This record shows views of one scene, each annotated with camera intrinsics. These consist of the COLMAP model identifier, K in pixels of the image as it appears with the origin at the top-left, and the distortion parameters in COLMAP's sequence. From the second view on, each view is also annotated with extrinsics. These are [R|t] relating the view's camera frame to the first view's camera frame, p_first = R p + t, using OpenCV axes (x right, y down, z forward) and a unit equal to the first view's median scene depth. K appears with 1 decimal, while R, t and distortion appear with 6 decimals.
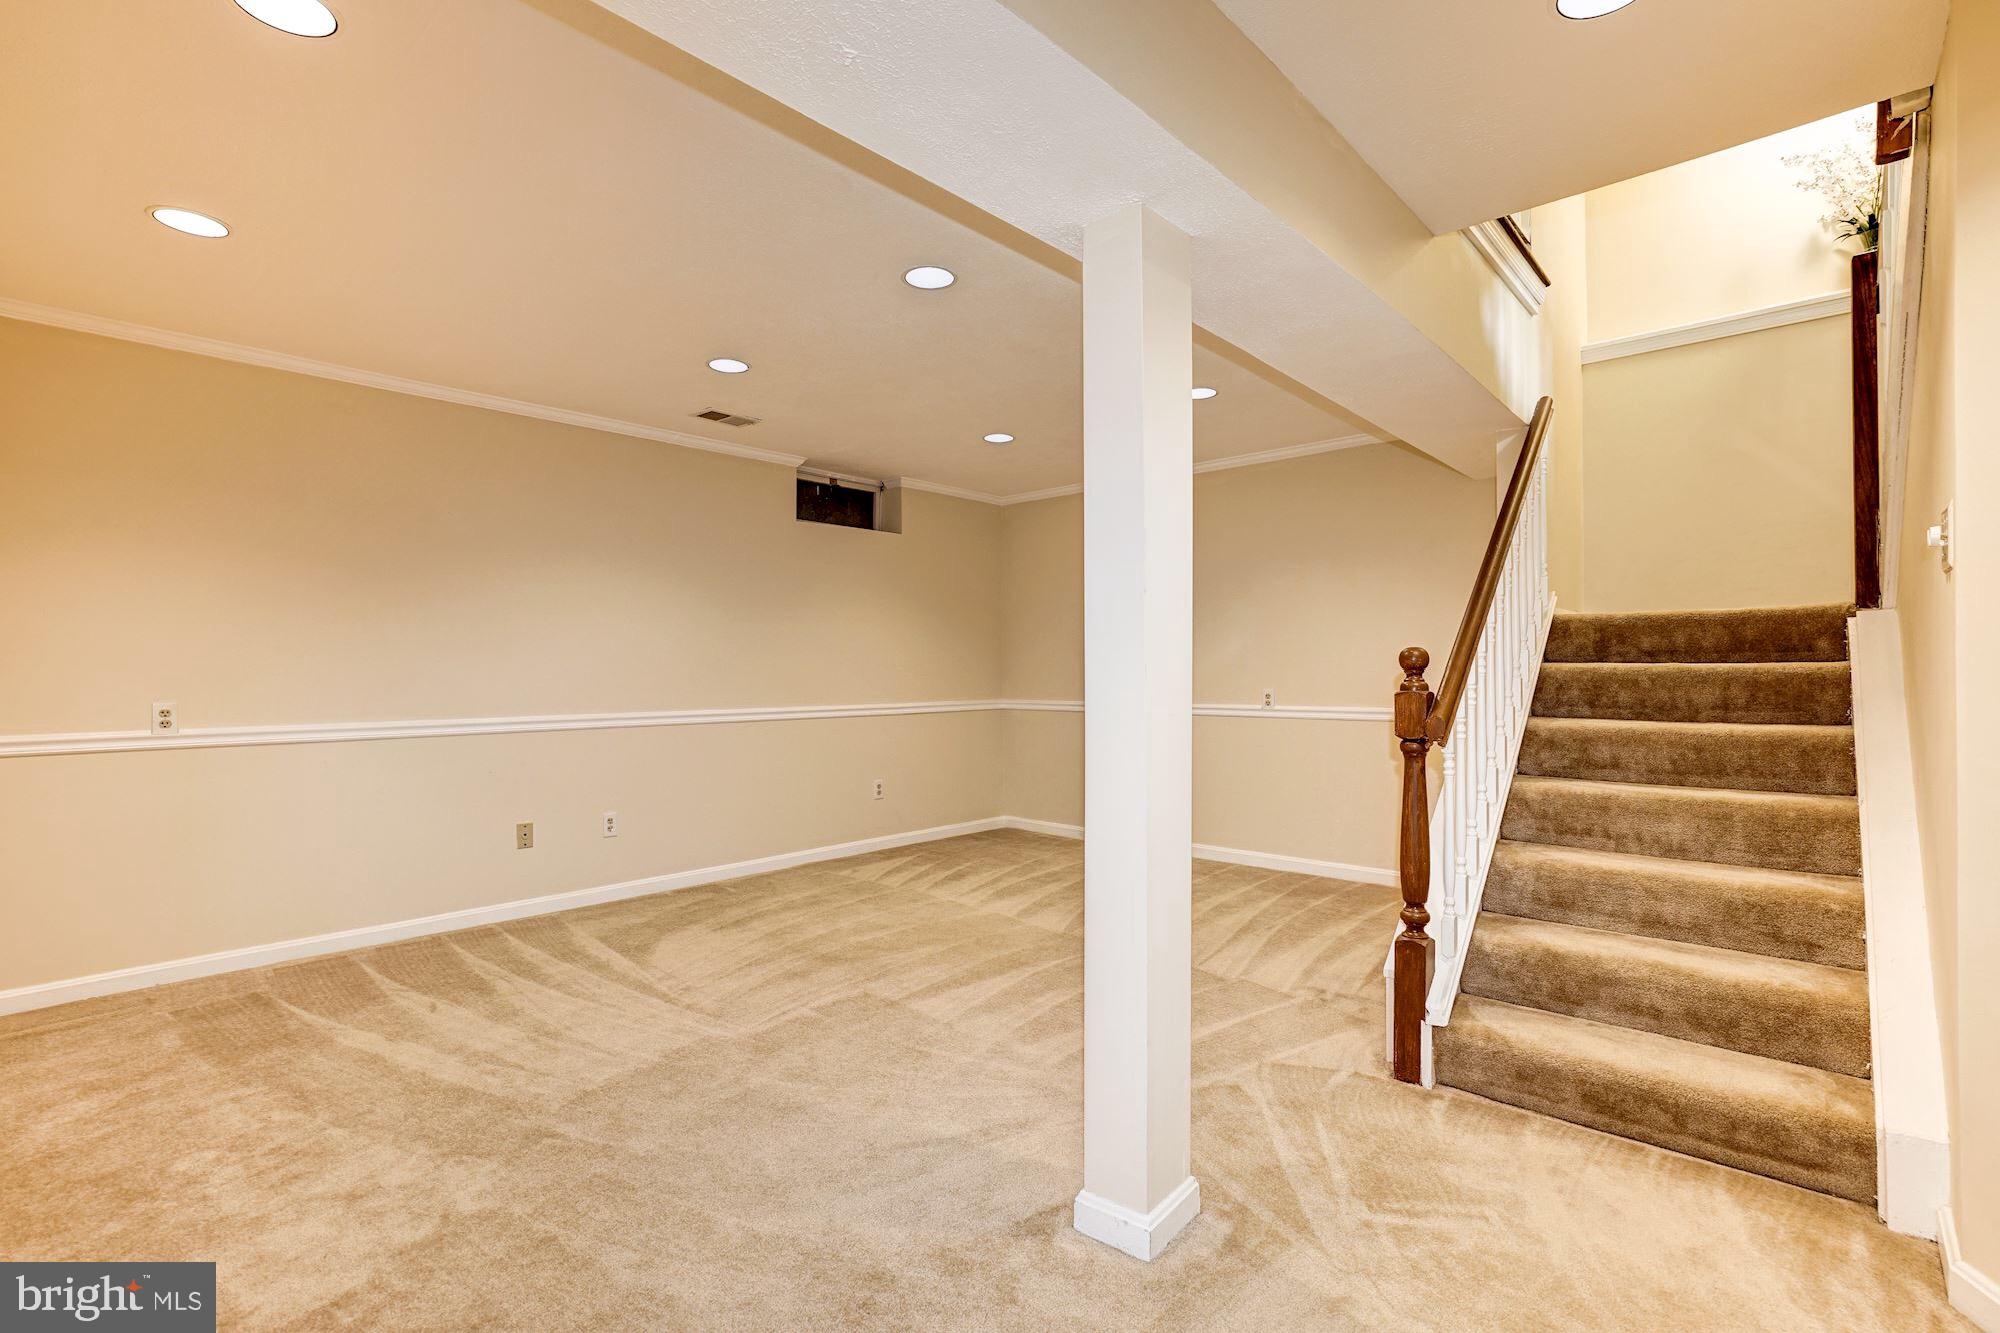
lens RADIAL K [[915.3, 0, 998.1], [0, 915.3, 664.5], [0, 0, 1]] dist [-0.042689, 0.023807]
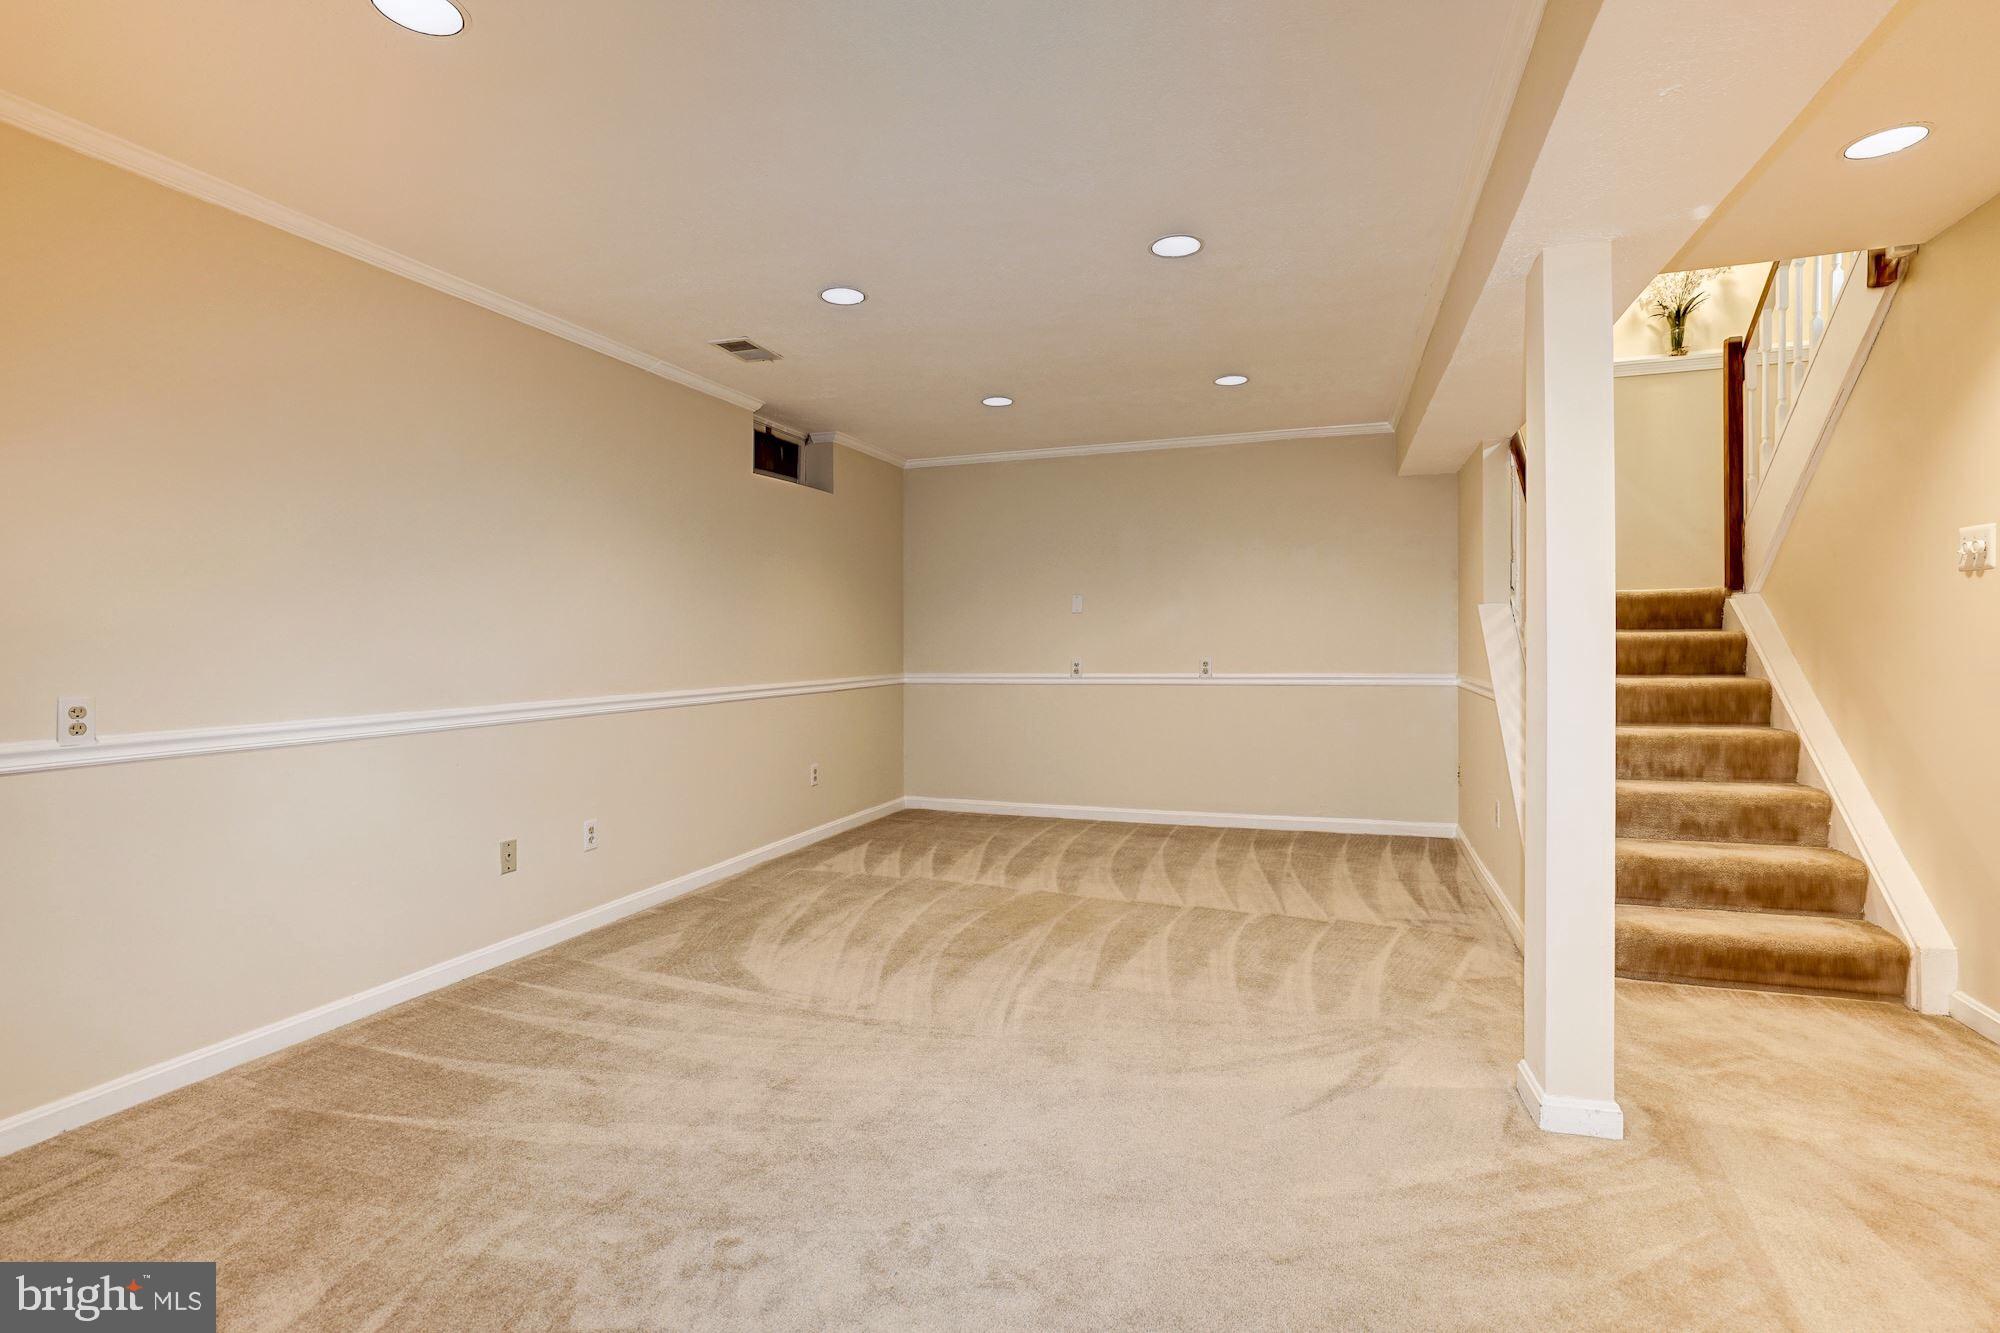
lens RADIAL K [[952.5, 0, 1013.8], [0, 952.5, 632.3], [0, 0, 1]] dist [-0.049519, 0.027829]
pose [[0.918388, -0.001917, 0.395677, -0.609401], [0.004062, 0.999981, -0.004585, 0.001873], [-0.395661, 0.005819, 0.918378, 0.114108]]
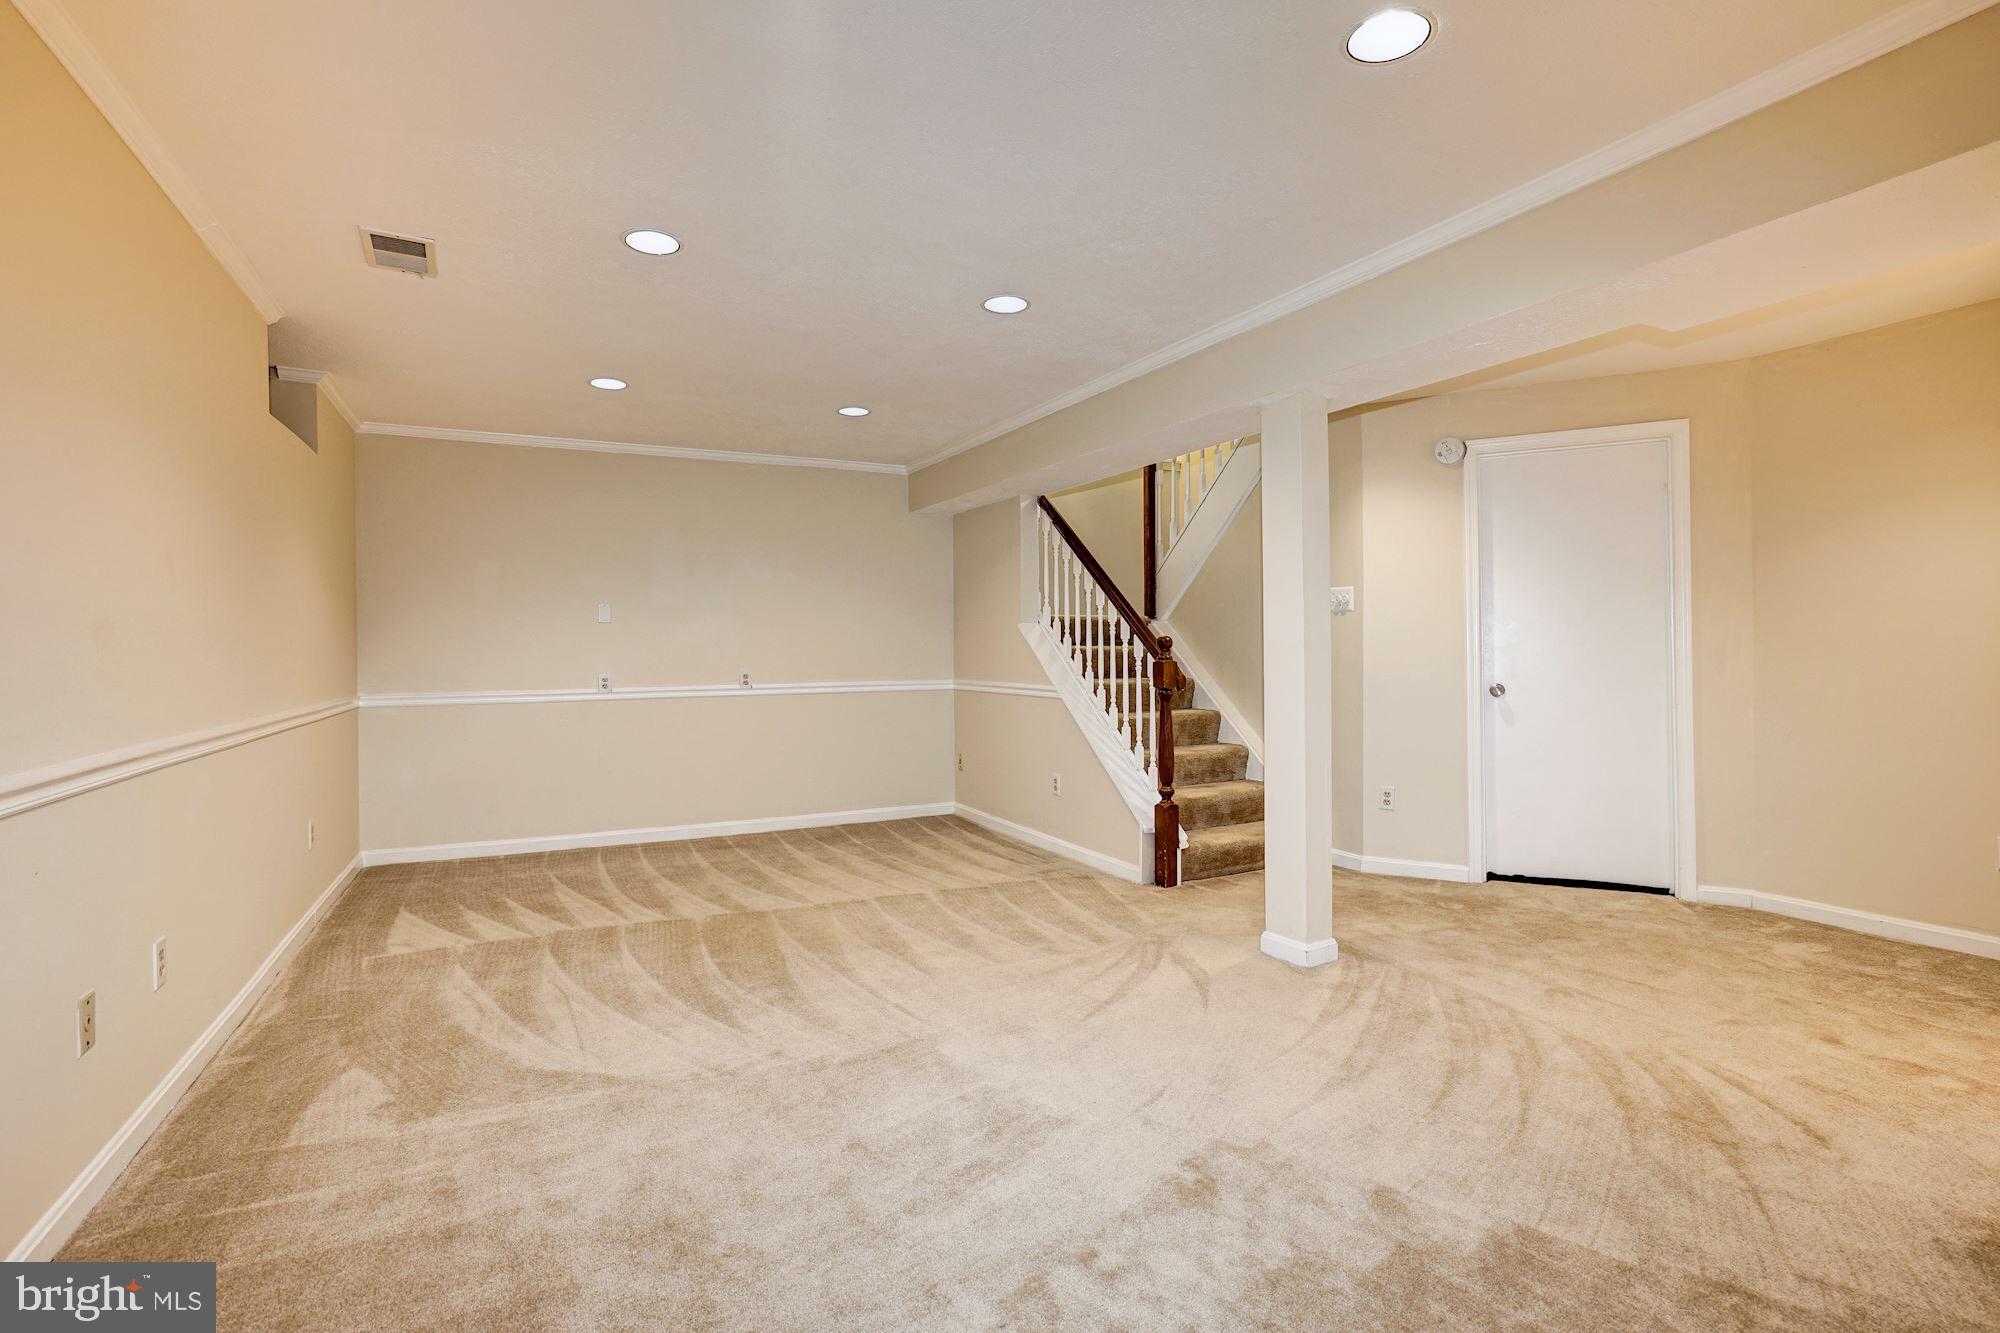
lens RADIAL K [[915.3, 0, 998.1], [0, 915.3, 664.5], [0, 0, 1]] dist [-0.042689, 0.023807]
pose [[0.349037, -0.016625, 0.936962, -1.082073], [0.001214, 0.999850, 0.017289, 0.003563], [-0.937108, -0.004897, 0.349005, 0.581406]]
